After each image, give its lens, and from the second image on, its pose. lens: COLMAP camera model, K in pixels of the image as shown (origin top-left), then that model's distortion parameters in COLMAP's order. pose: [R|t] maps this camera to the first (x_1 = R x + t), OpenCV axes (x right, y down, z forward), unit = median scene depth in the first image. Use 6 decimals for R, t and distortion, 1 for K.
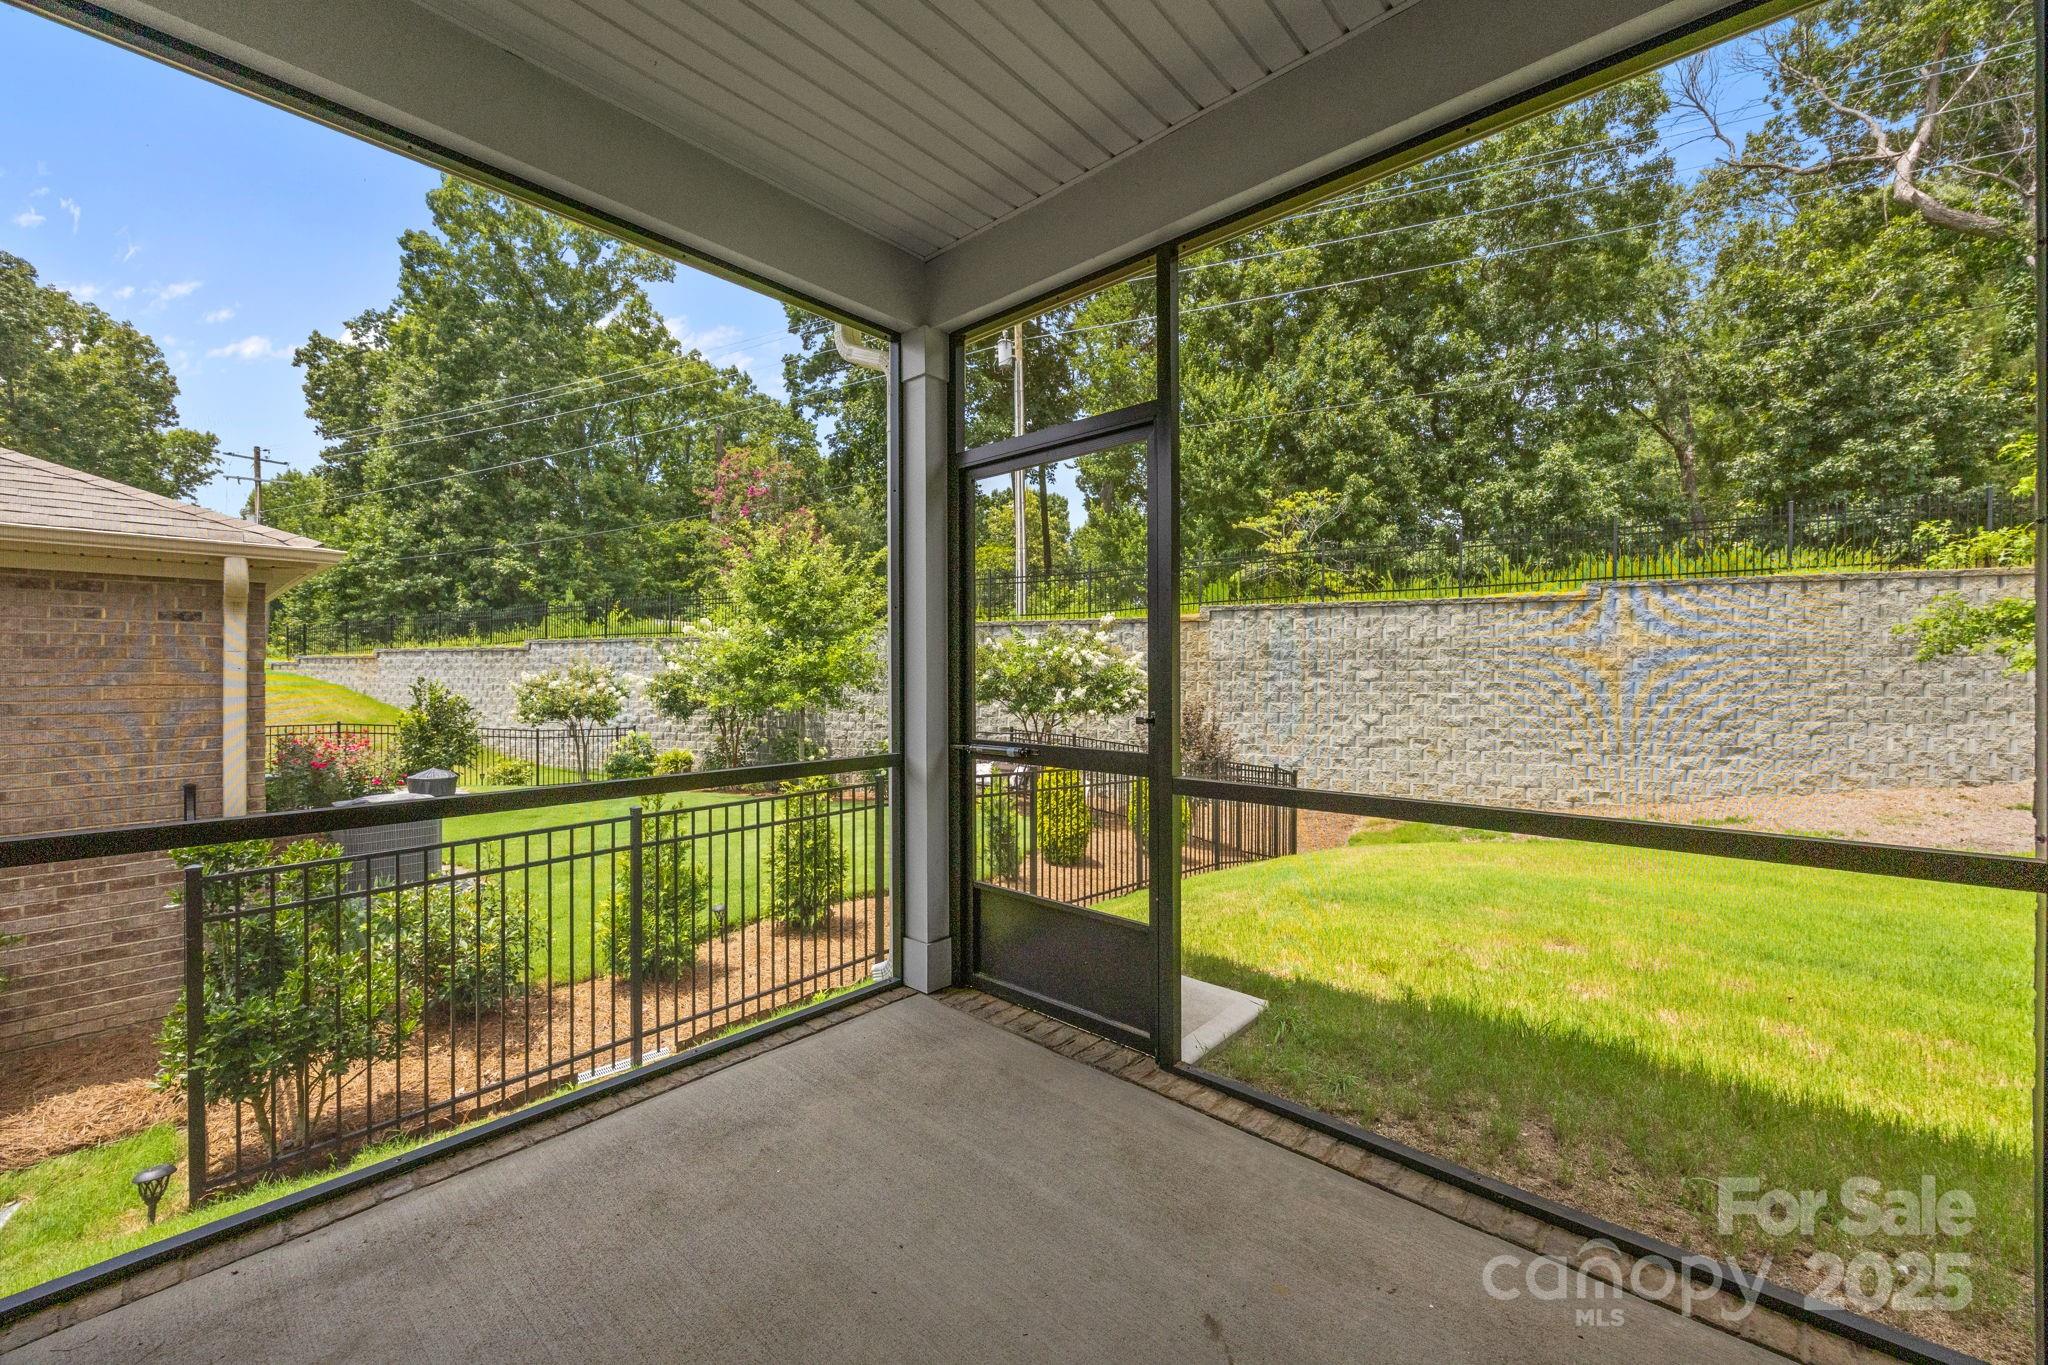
lens RADIAL K [[781.5, 0, 1031.3], [0, 781.5, 673.3], [0, 0, 1]] dist [-0.005383, -0.000462]
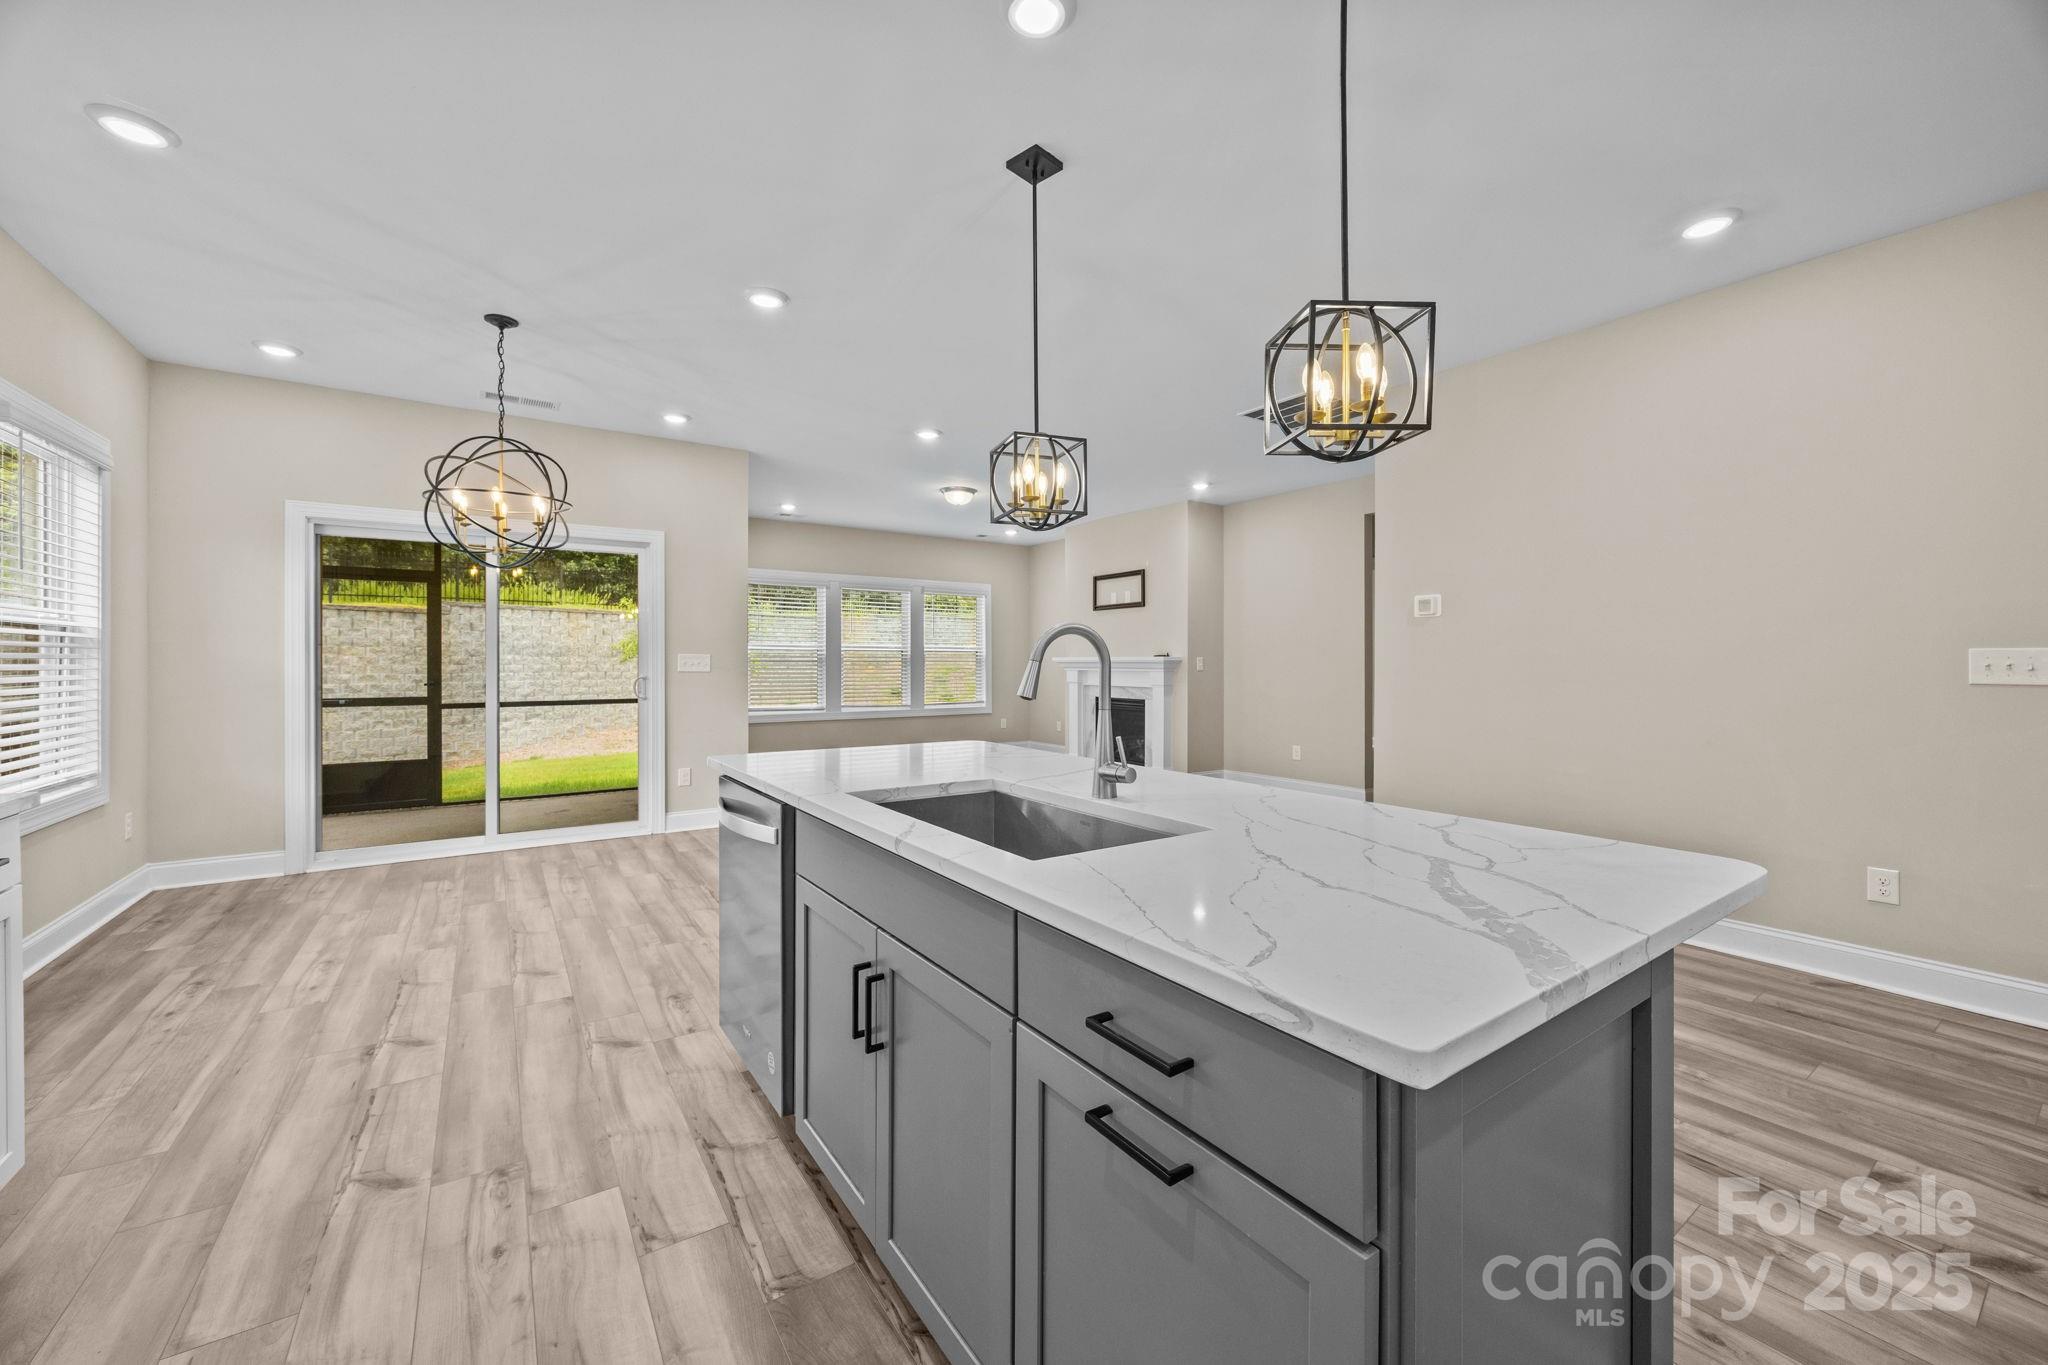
lens RADIAL K [[781.5, 0, 1023.6], [0, 781.5, 672.4], [0, 0, 1]] dist [-0.005383, -0.000462]
pose [[0.233187, -0.009766, 0.972383, -0.348362], [0.002615, 0.999952, 0.009416, -0.000803], [-0.972428, 0.000347, 0.233201, -0.291965]]
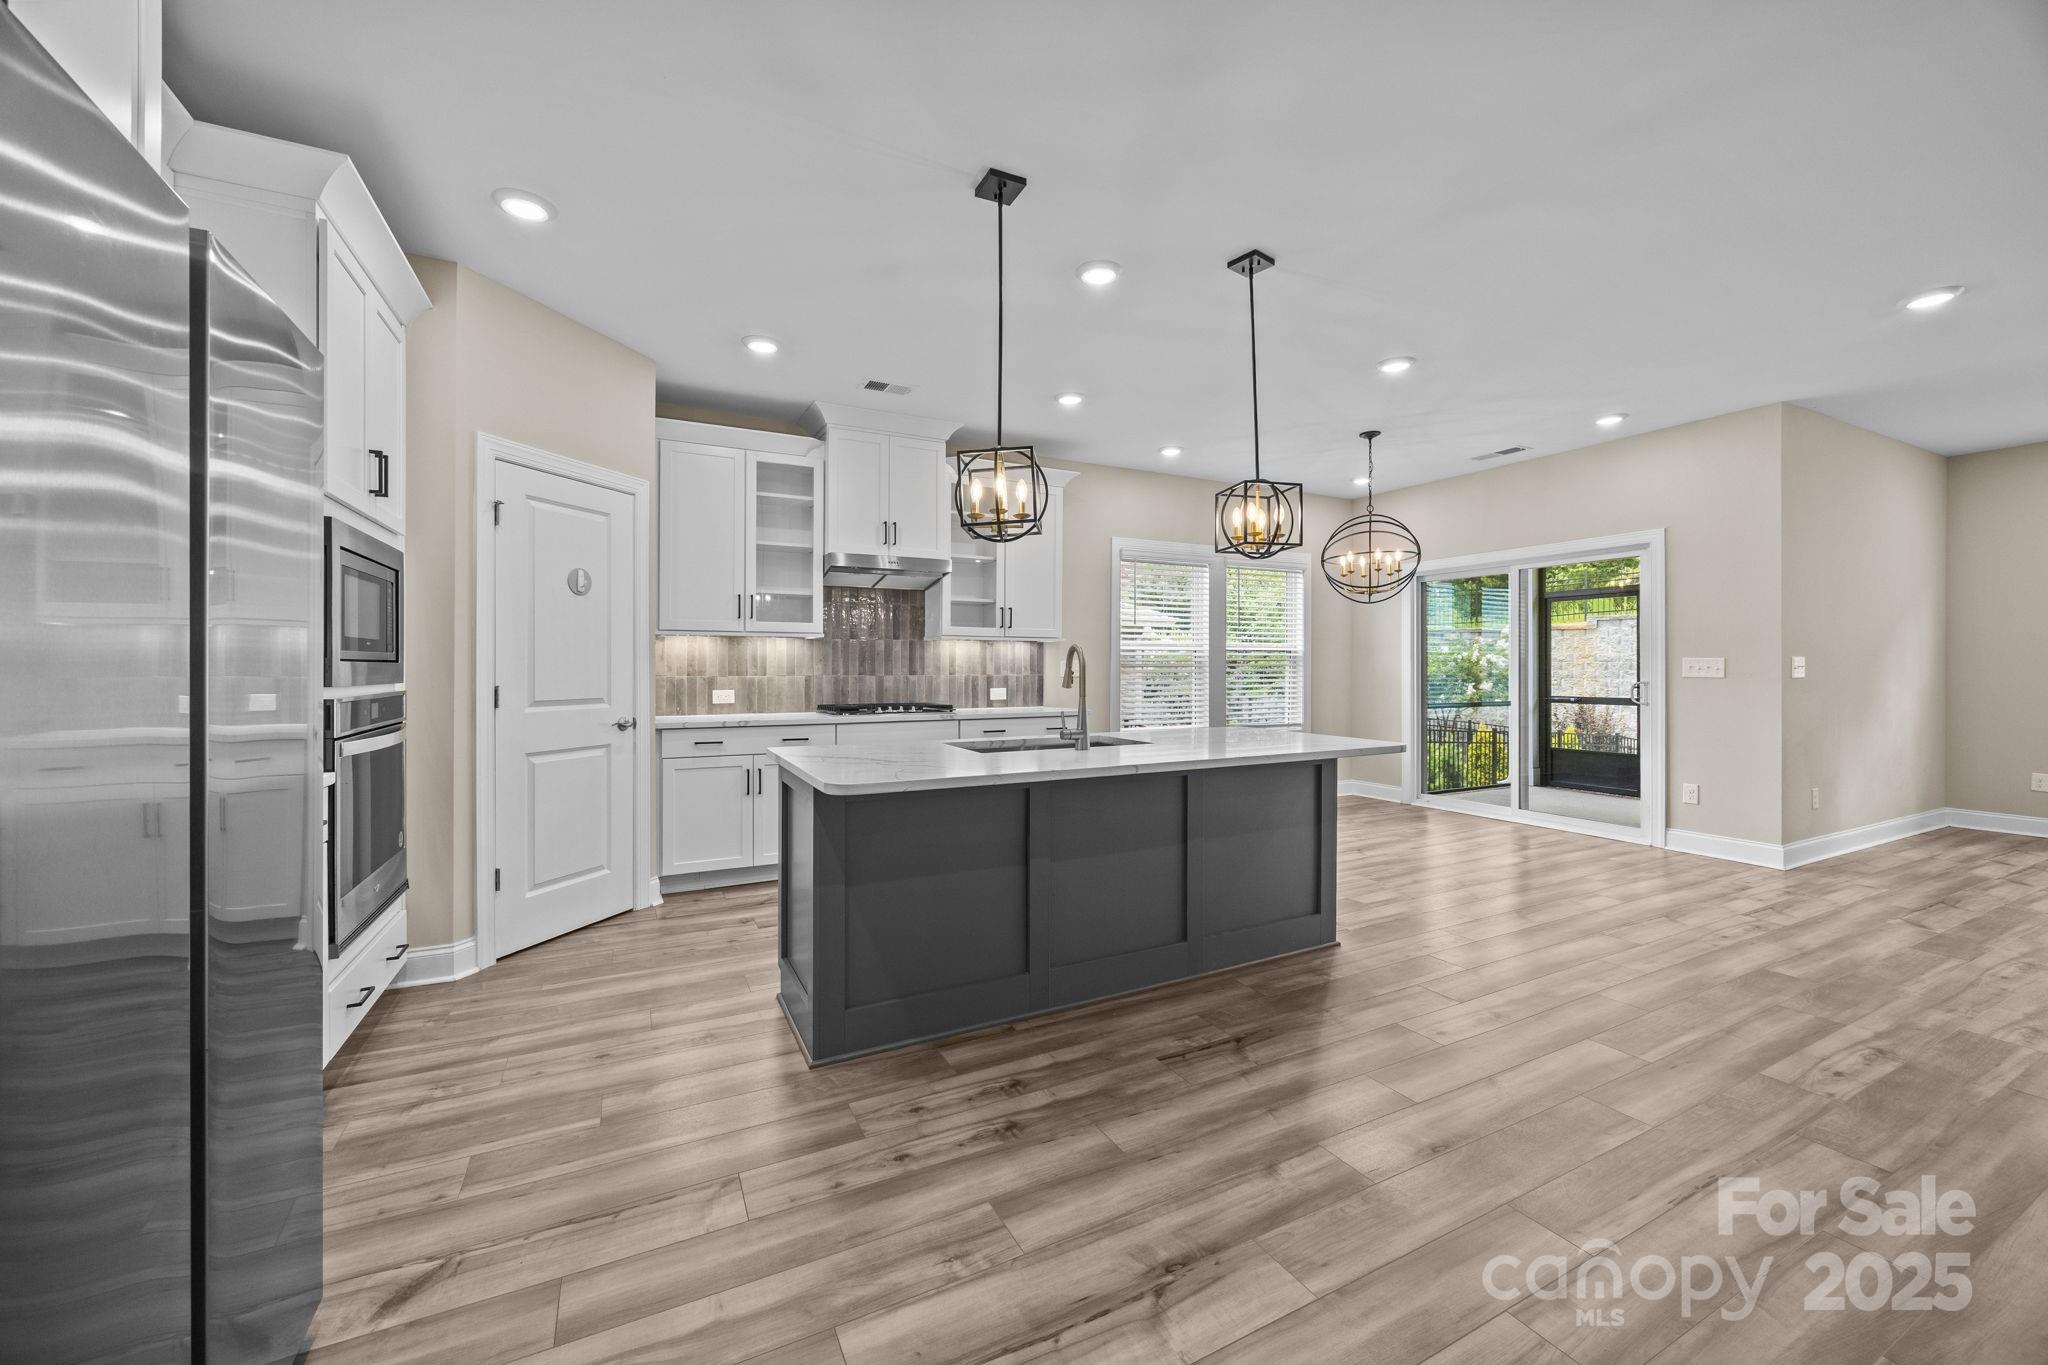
lens RADIAL K [[781.5, 0, 1023.2], [0, 781.5, 672.3], [0, 0, 1]] dist [-0.005383, -0.000462]
pose [[0.931737, 0.003098, -0.363120, -0.168161], [-0.002382, 0.999994, 0.002420, -0.000366], [0.363125, -0.001389, 0.931739, -0.467096]]
